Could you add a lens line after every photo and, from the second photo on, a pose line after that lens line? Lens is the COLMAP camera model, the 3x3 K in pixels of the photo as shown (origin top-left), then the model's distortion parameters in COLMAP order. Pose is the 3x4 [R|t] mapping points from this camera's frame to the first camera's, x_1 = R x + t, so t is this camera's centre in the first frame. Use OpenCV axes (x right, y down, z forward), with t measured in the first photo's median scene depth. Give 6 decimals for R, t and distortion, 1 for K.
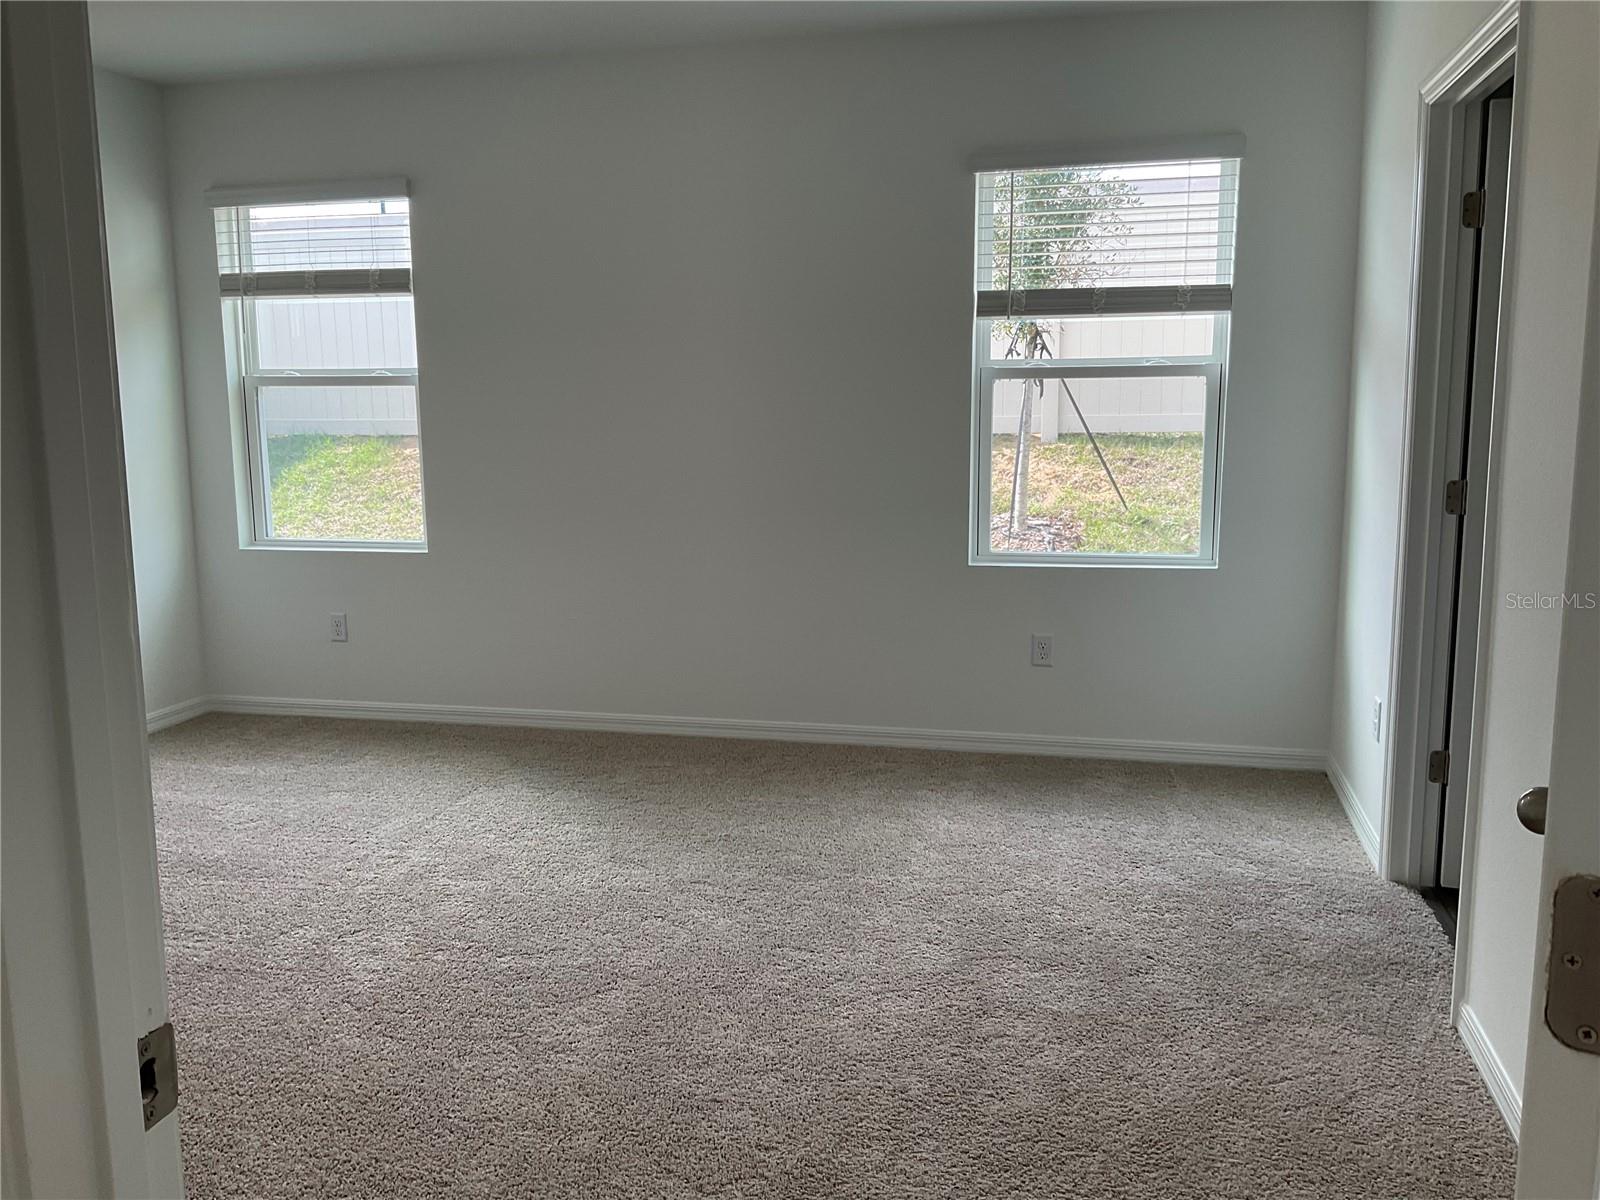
lens RADIAL K [[1331.4, 0, 811.5], [0, 1331.4, 608.0], [0, 0, 1]] dist [0.036657, -0.063958]
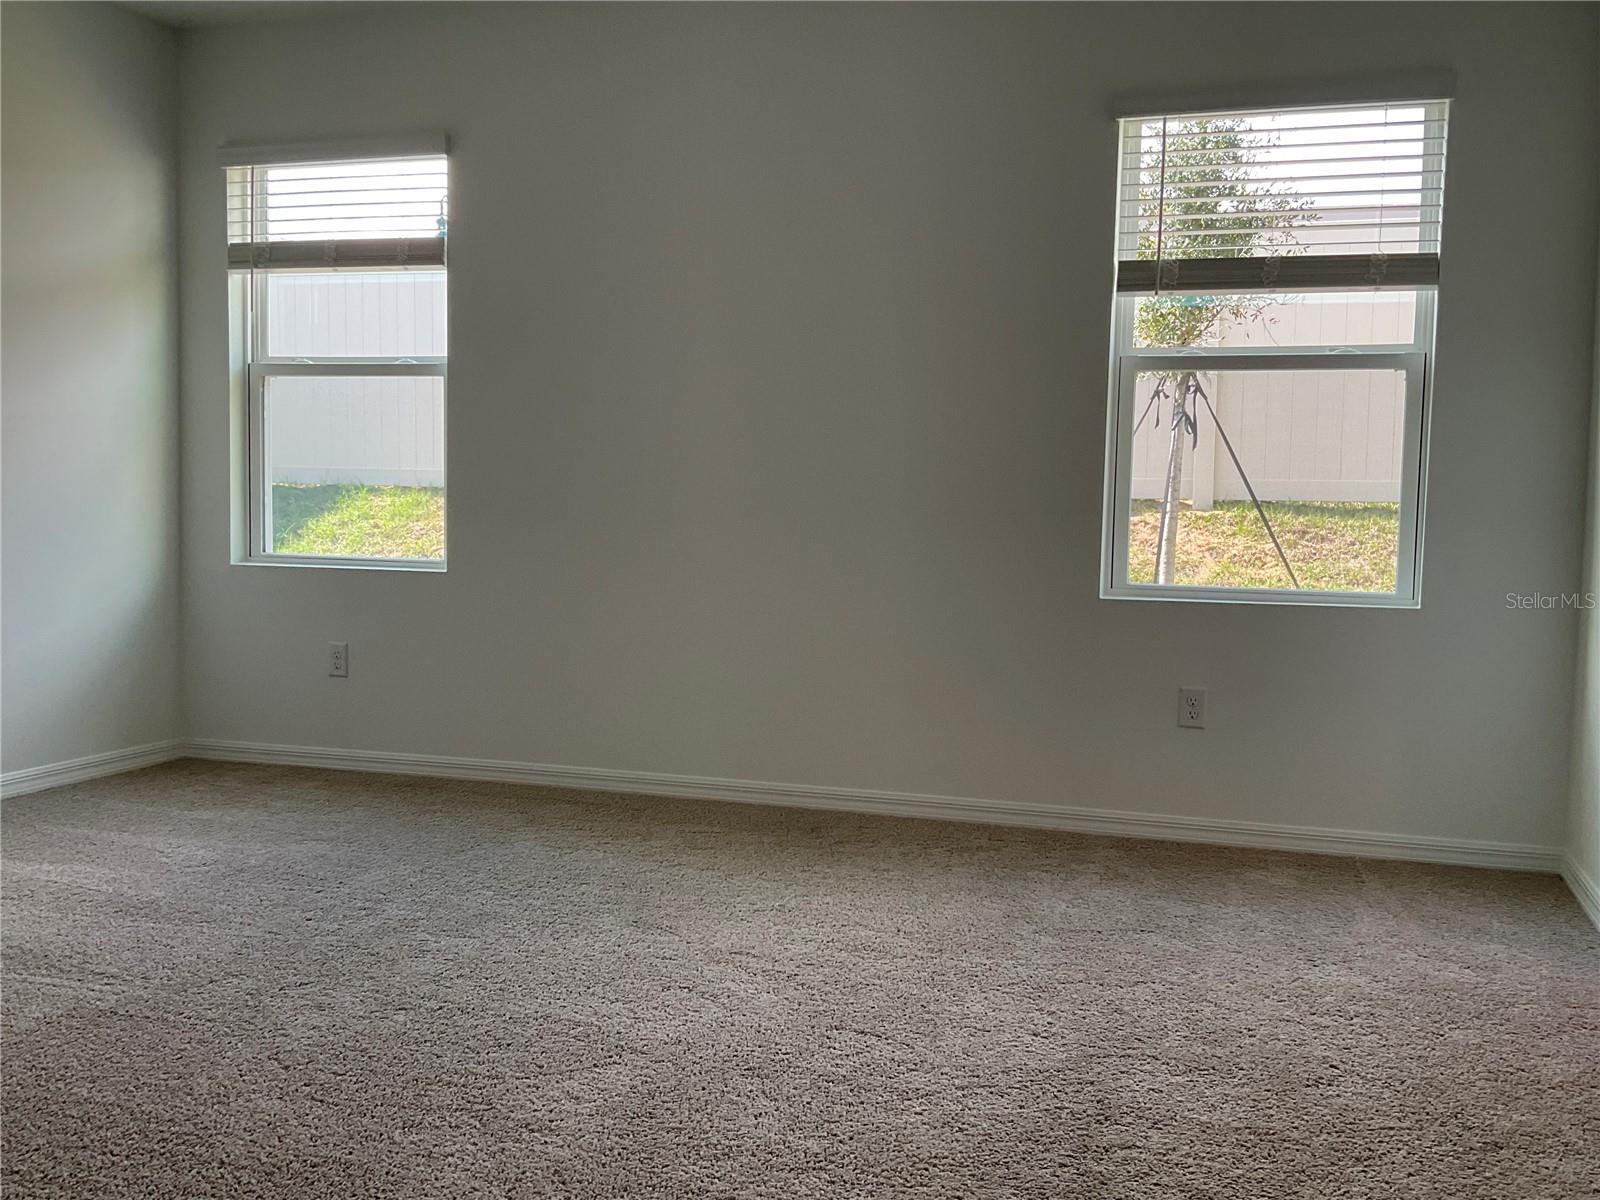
lens RADIAL K [[1531.6, 0, 811.1], [0, 1531.6, 614.2], [0, 0, 1]] dist [0.005019, 0.000000]
pose [[0.996826, 0.031354, -0.073179, 0.013166], [-0.037603, 0.995616, -0.085642, 0.069382], [0.070173, 0.088122, 0.993635, 0.079437]]
